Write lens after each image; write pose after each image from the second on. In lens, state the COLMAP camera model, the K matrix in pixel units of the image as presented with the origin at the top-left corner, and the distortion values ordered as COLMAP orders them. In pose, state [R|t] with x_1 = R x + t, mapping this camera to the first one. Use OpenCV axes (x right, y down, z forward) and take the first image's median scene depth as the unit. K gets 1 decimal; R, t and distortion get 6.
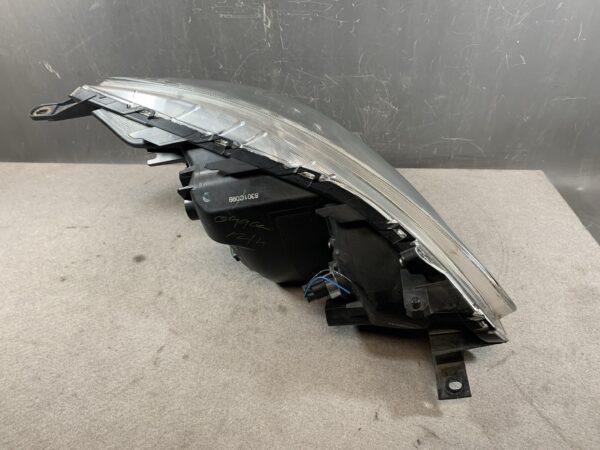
lens RADIAL K [[448.8, 0, 289.8], [0, 448.8, 236.8], [0, 0, 1]] dist [0.005056, 0.004349]
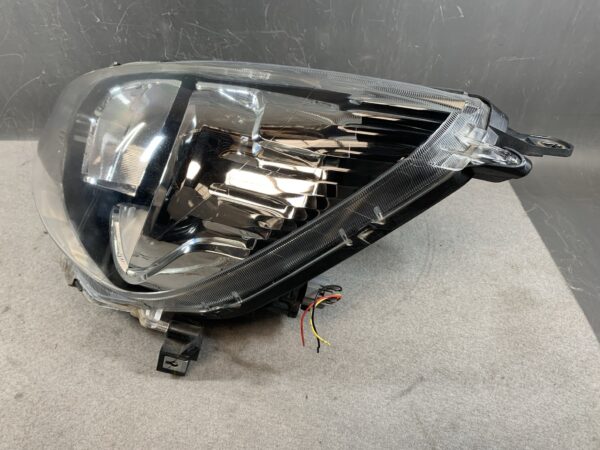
lens RADIAL K [[448.8, 0, 289.8], [0, 448.8, 236.8], [0, 0, 1]] dist [0.005056, 0.004349]
pose [[0.999179, -0.018664, 0.035956, 0.171917], [0.015403, 0.995918, 0.088939, -0.060443], [-0.037469, -0.088313, 0.995388, 0.155528]]
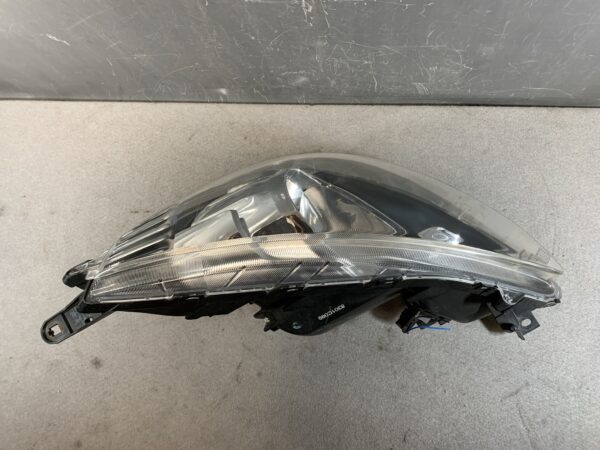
lens RADIAL K [[450.6, 0, 292.9], [0, 450.6, 191.0], [0, 0, 1]] dist [0.003126, 0.003314]
pose [[0.993630, -0.005062, -0.112579, 0.009485], [0.070387, 0.808041, 0.584906, -0.684549], [0.088008, -0.589104, 0.803250, 0.210050]]
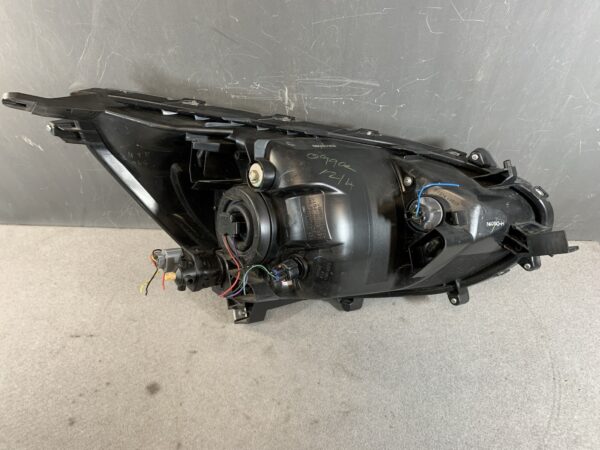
lens RADIAL K [[445.7, 0, 291.6], [0, 445.7, 226.6], [0, 0, 1]] dist [0.008365, -0.000072]
pose [[0.999958, -0.005307, -0.007430, -0.042629], [0.006692, 0.979573, 0.200979, -0.430944], [0.006212, -0.201020, 0.979567, 0.170430]]
